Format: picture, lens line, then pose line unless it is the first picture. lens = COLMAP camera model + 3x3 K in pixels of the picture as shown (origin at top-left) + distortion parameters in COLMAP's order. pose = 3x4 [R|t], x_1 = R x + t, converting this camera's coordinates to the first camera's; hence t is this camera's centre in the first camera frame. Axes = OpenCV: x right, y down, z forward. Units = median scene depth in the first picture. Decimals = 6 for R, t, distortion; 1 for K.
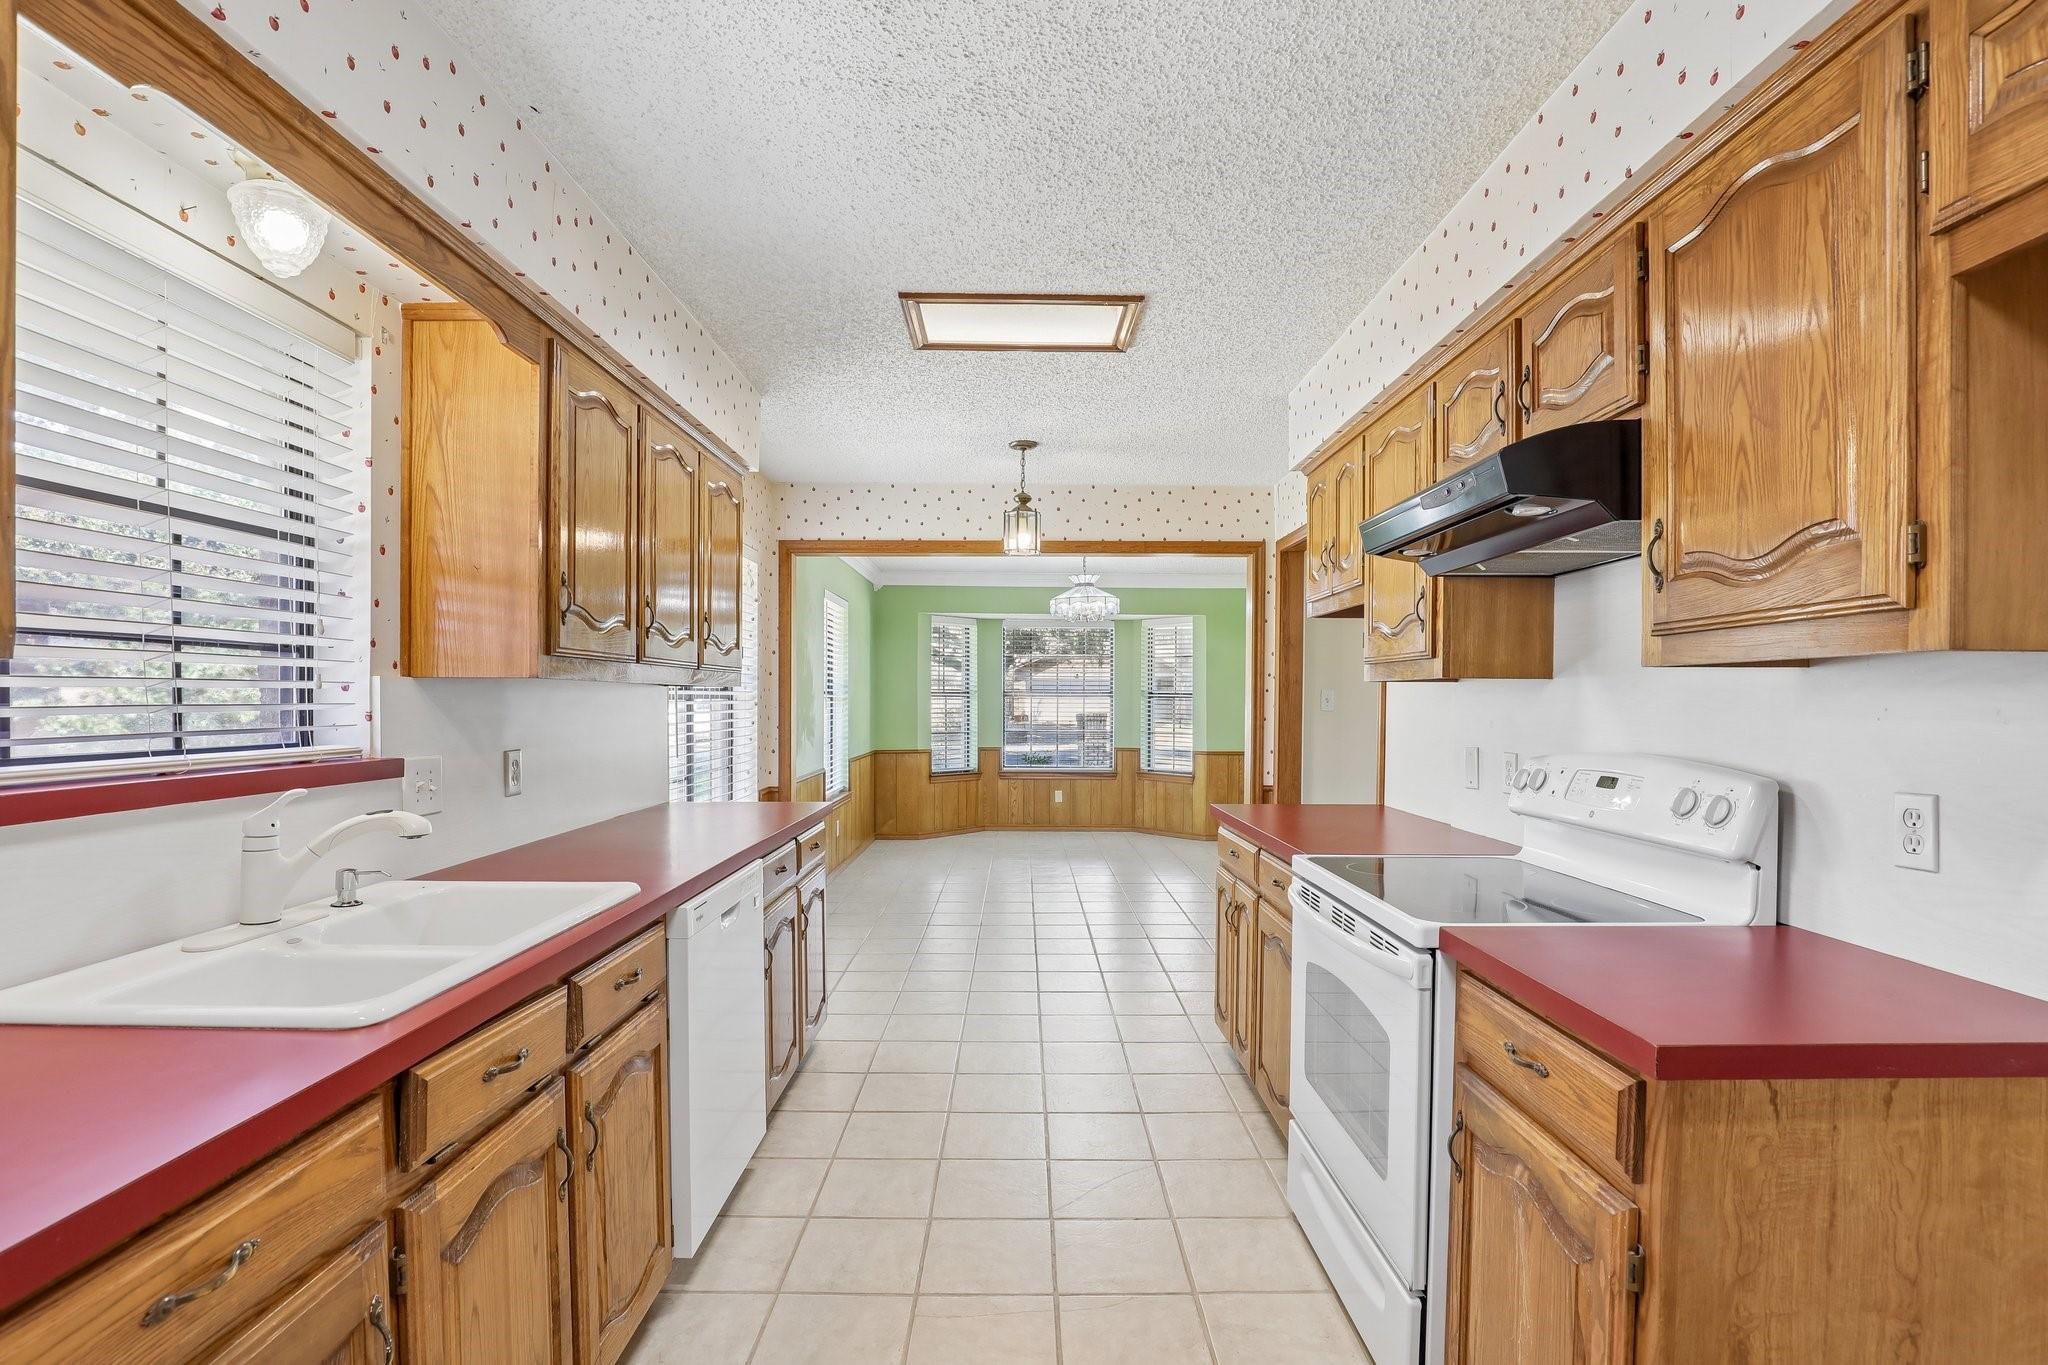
lens RADIAL K [[942.6, 0, 1032.2], [0, 942.6, 712.2], [0, 0, 1]] dist [-0.031922, 0.007355]
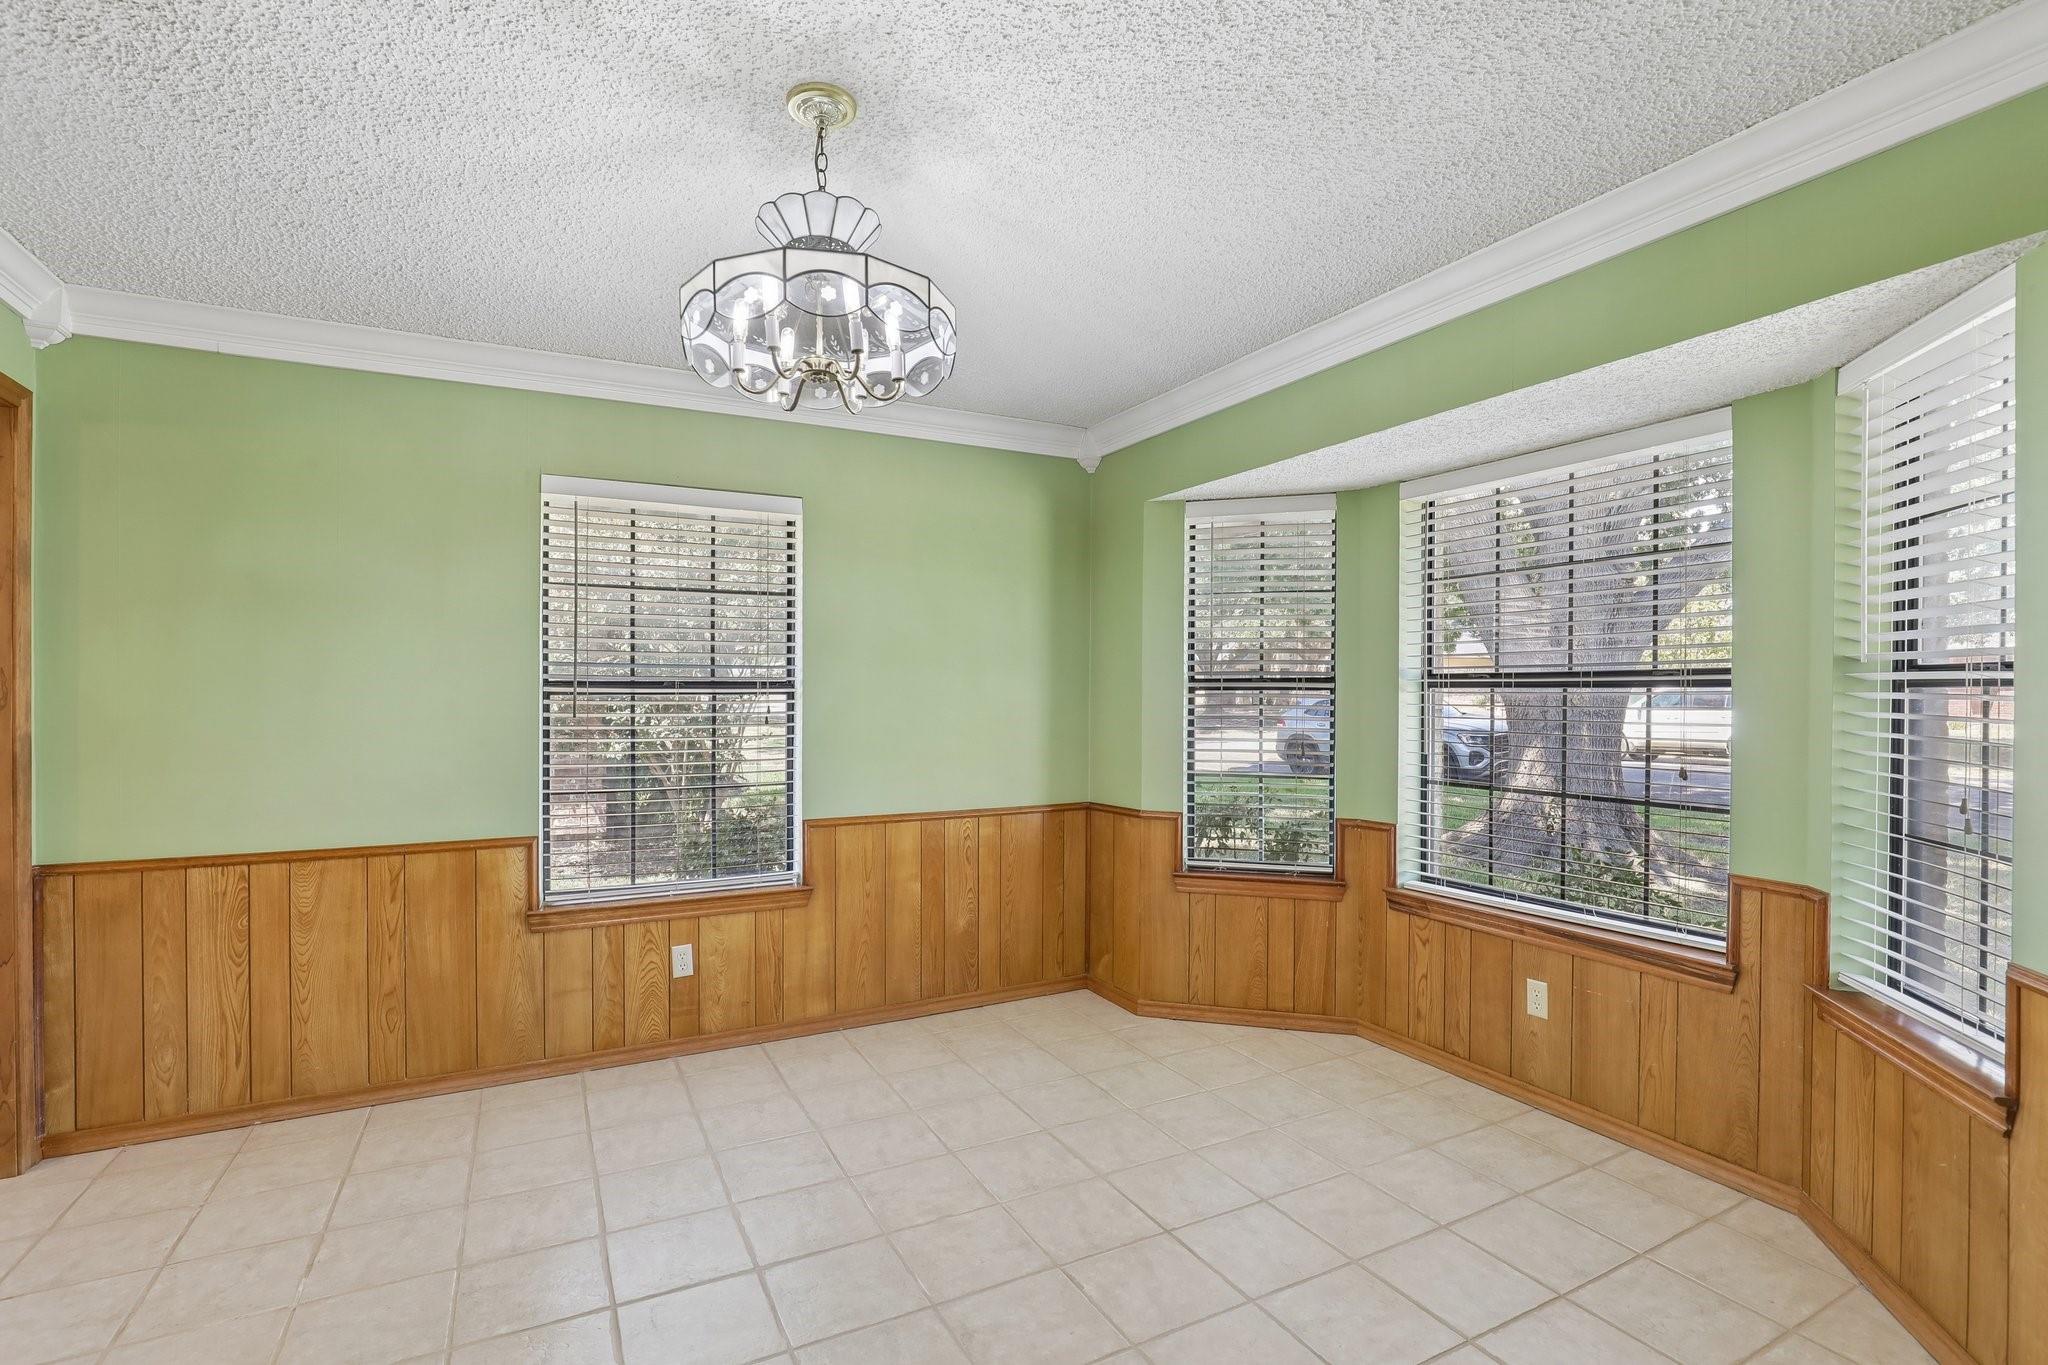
lens RADIAL K [[942.6, 0, 1033.8], [0, 942.6, 681.9], [0, 0, 1]] dist [-0.031922, 0.007355]
pose [[0.455979, -0.015354, -0.889858, 0.725734], [-0.011252, 0.999672, -0.023015, -0.028453], [0.889919, 0.020507, 0.455656, 2.177024]]
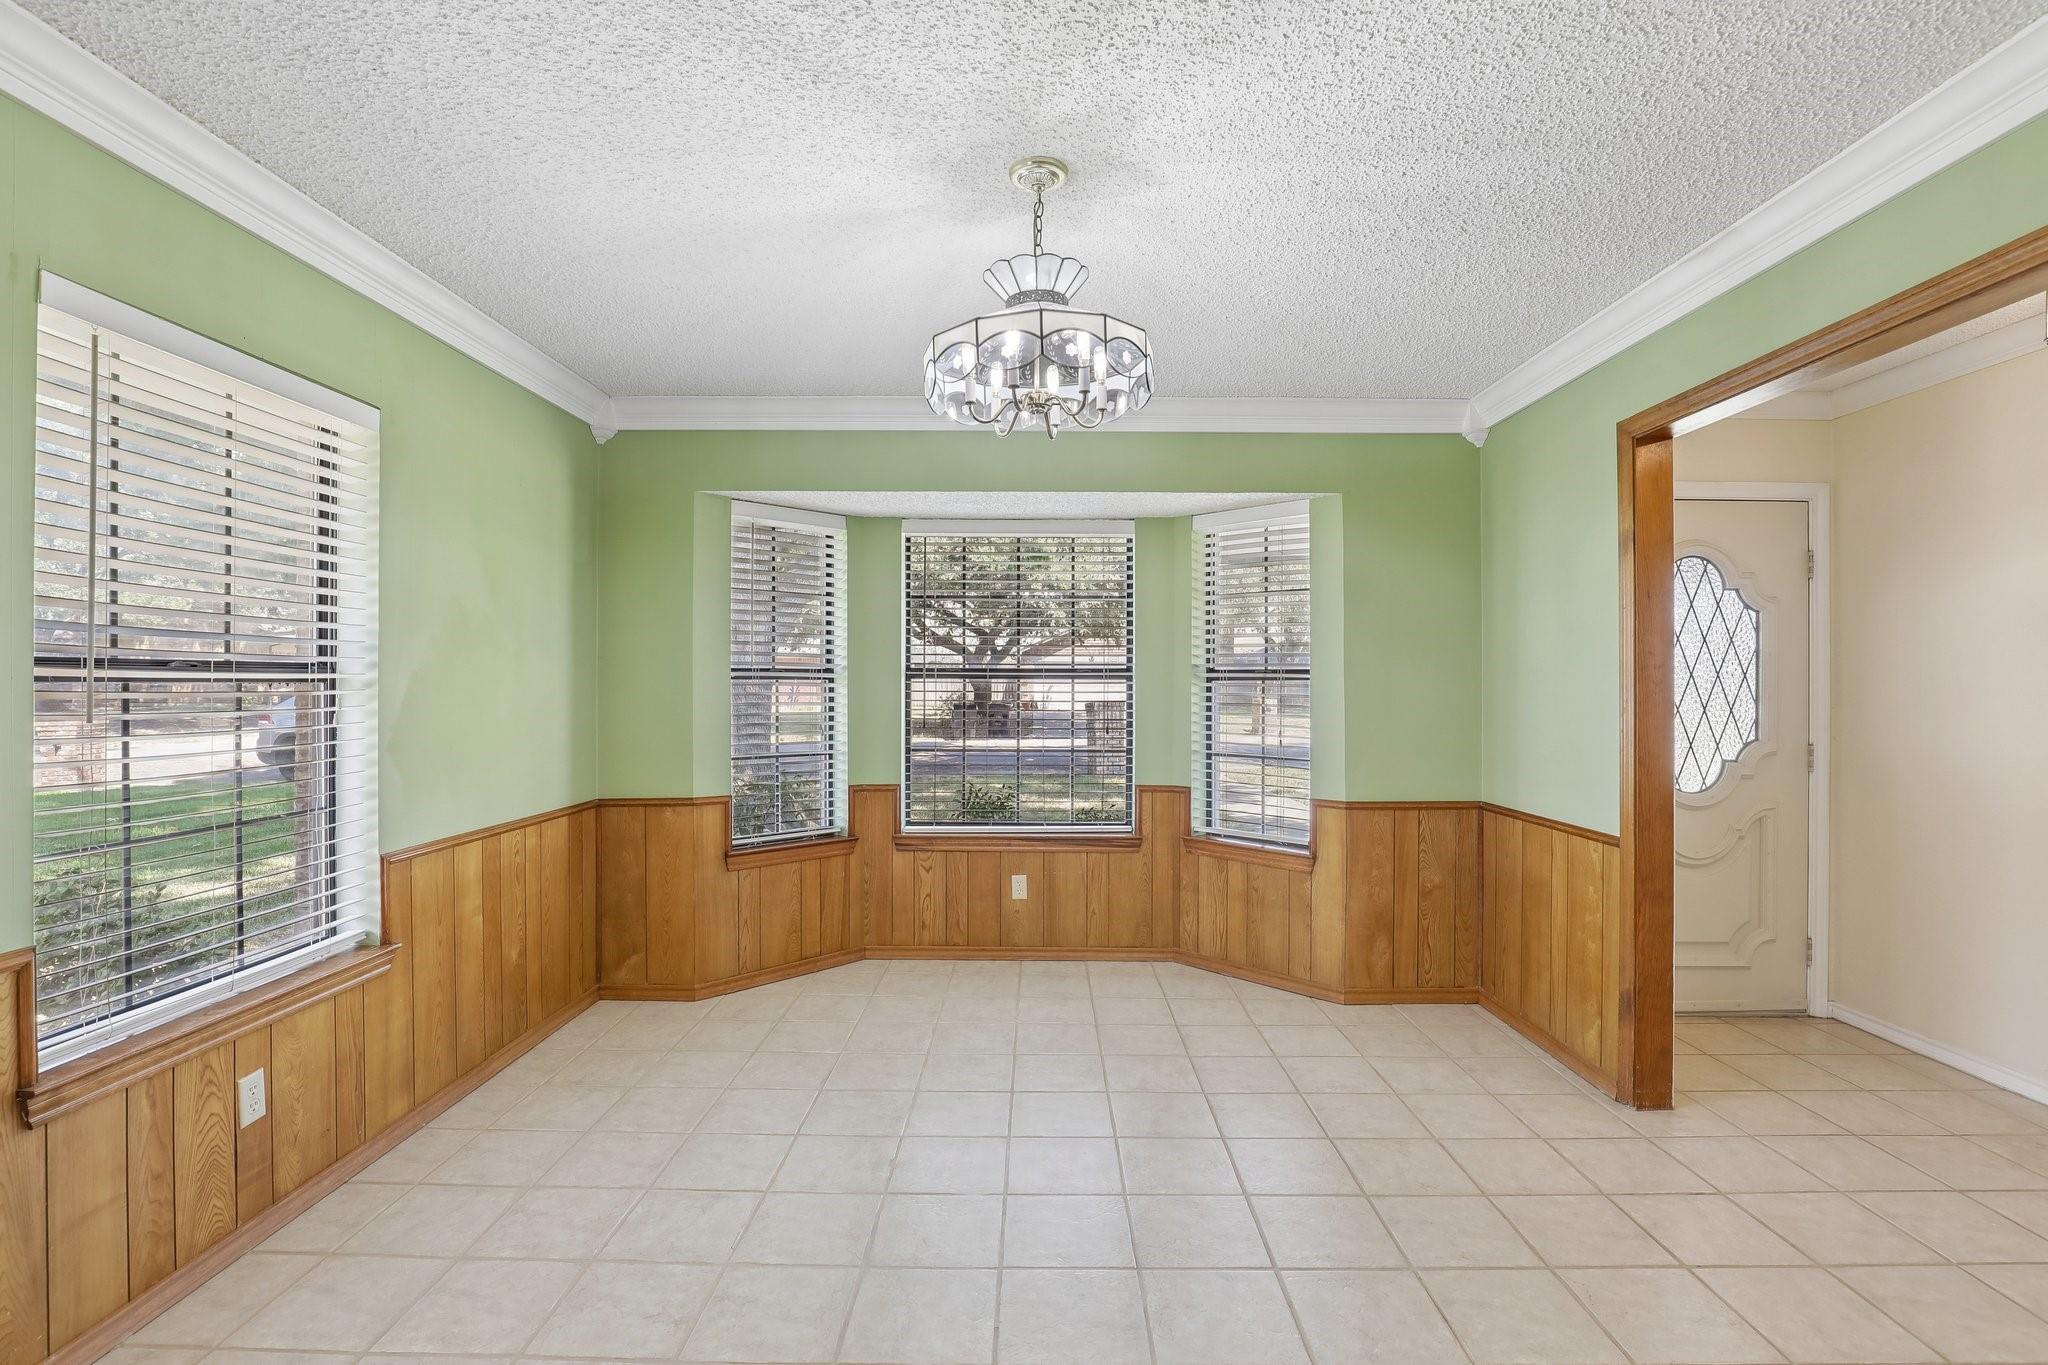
lens RADIAL K [[942.6, 0, 1021.0], [0, 942.6, 686.4], [0, 0, 1]] dist [-0.031922, 0.007355]
pose [[0.999515, -0.002696, -0.031029, 0.136797], [0.002335, 0.999929, -0.011681, -0.021642], [0.031059, 0.011603, 0.999450, 1.621893]]
